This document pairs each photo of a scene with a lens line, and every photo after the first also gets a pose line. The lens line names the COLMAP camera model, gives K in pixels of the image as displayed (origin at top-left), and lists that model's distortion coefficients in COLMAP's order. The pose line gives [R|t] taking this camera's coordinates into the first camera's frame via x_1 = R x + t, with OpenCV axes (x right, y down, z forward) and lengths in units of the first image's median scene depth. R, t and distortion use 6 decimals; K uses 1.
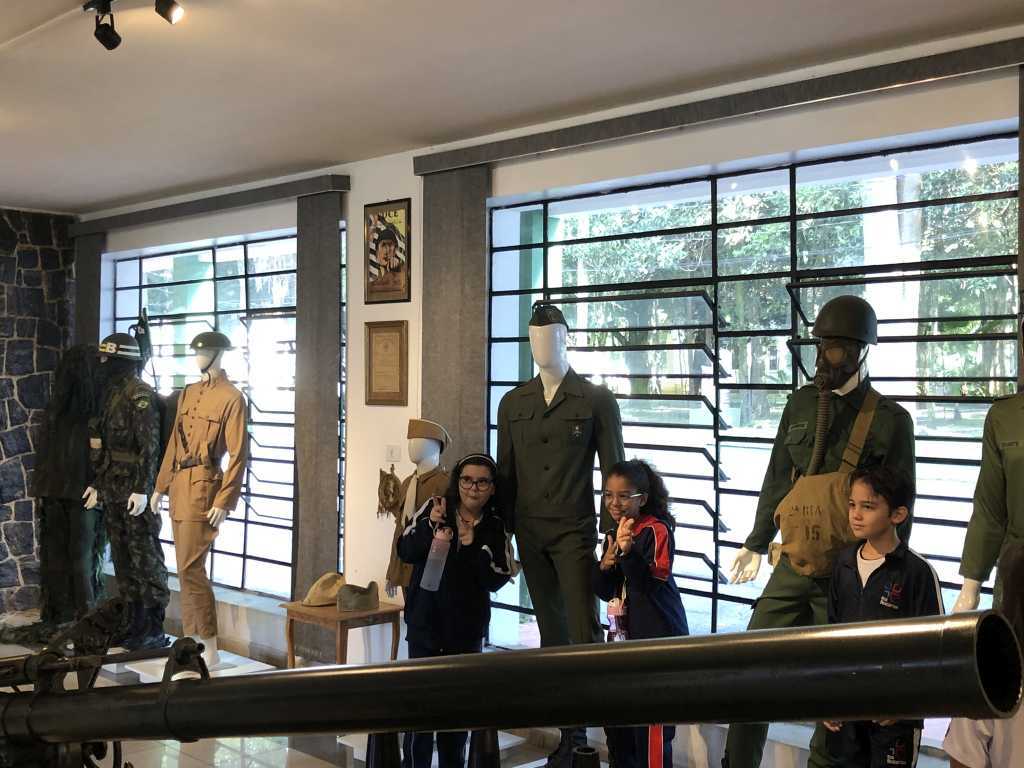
lens RADIAL K [[1257.6, 0, 510.2], [0, 1257.6, 376.8], [0, 0, 1]] dist [0.027031, 0.000000]
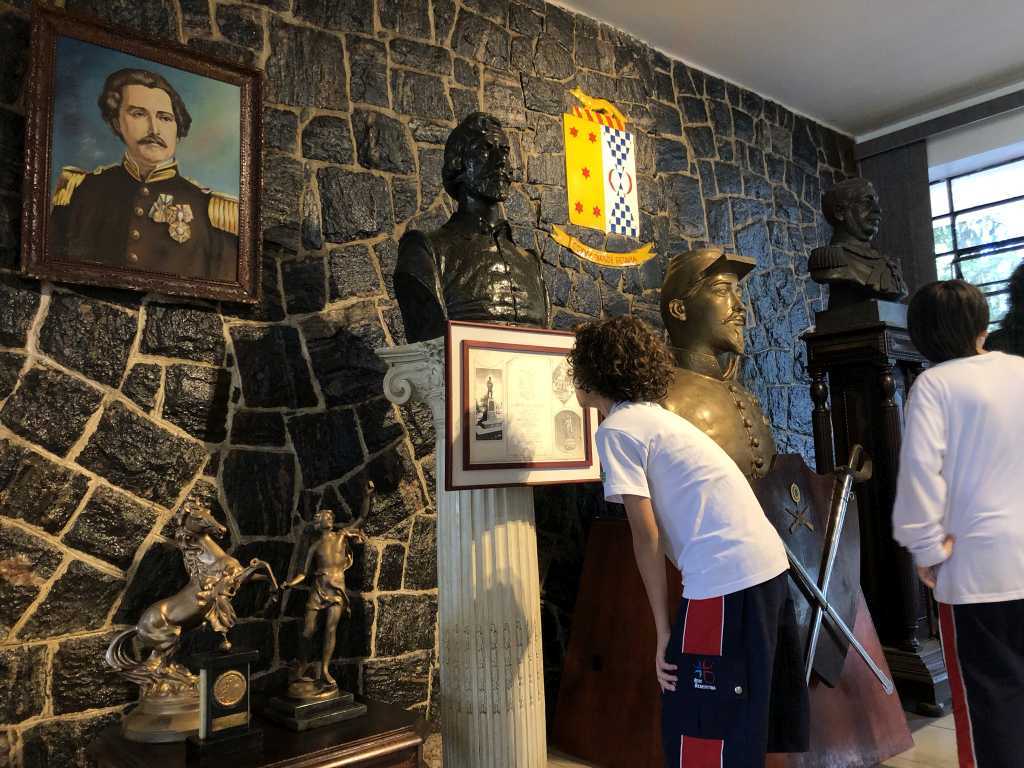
lens RADIAL K [[835.7, 0, 517.7], [0, 835.7, 375.1], [0, 0, 1]] dist [0.031648, -0.029855]
pose [[0.997992, -0.049850, -0.039087, -0.705758], [0.045414, 0.993204, -0.107165, 0.095225], [0.044163, 0.105175, 0.993473, 0.599716]]
